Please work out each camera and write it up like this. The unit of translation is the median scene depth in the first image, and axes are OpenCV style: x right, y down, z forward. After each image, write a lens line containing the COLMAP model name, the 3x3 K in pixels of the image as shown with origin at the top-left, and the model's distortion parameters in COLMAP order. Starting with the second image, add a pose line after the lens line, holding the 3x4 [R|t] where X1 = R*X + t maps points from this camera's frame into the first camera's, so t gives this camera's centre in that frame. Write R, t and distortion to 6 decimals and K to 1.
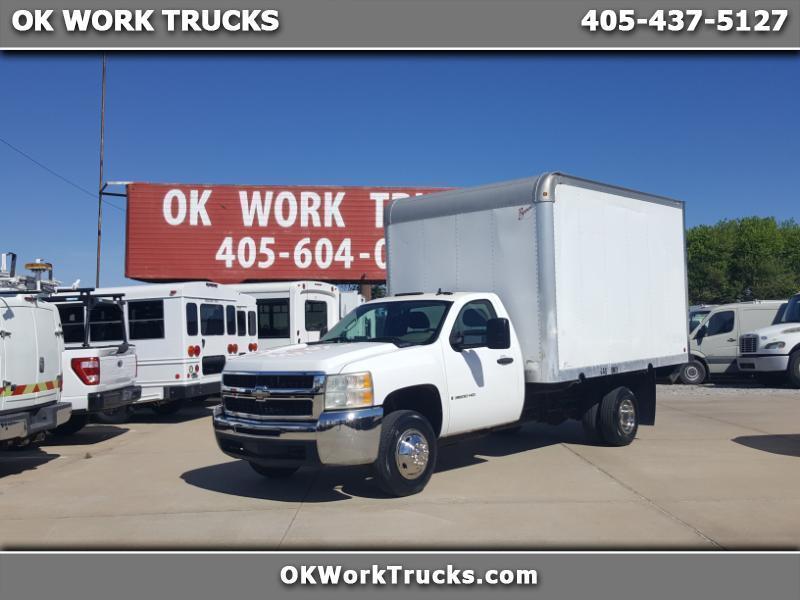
lens RADIAL K [[1051.0, 0, 412.6], [0, 1051.0, 297.9], [0, 0, 1]] dist [0.100046, 0.004627]
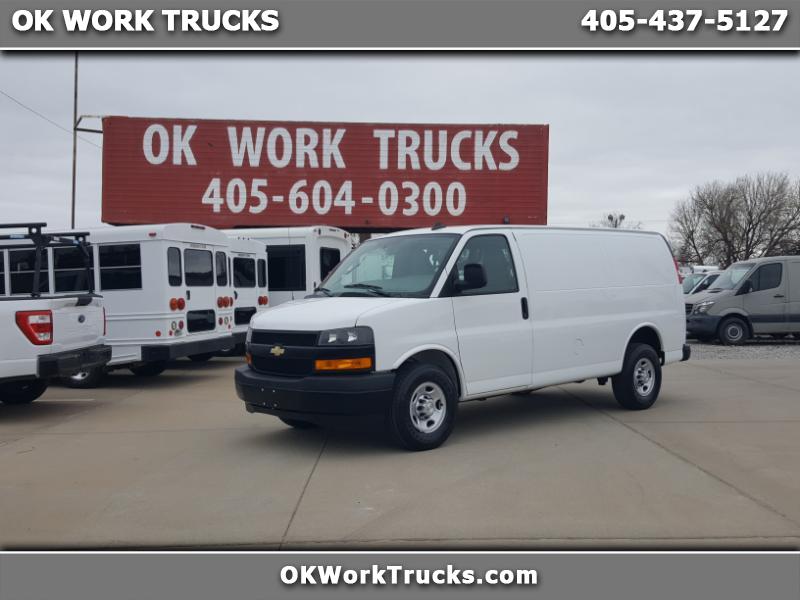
lens RADIAL K [[998.8, 0, 388.9], [0, 998.8, 301.6], [0, 0, 1]] dist [0.094692, -0.012567]
pose [[0.999980, 0.006186, 0.000919, -0.027399], [-0.006222, 0.998970, 0.044942, 0.007960], [-0.000640, -0.044947, 0.998989, 0.141586]]
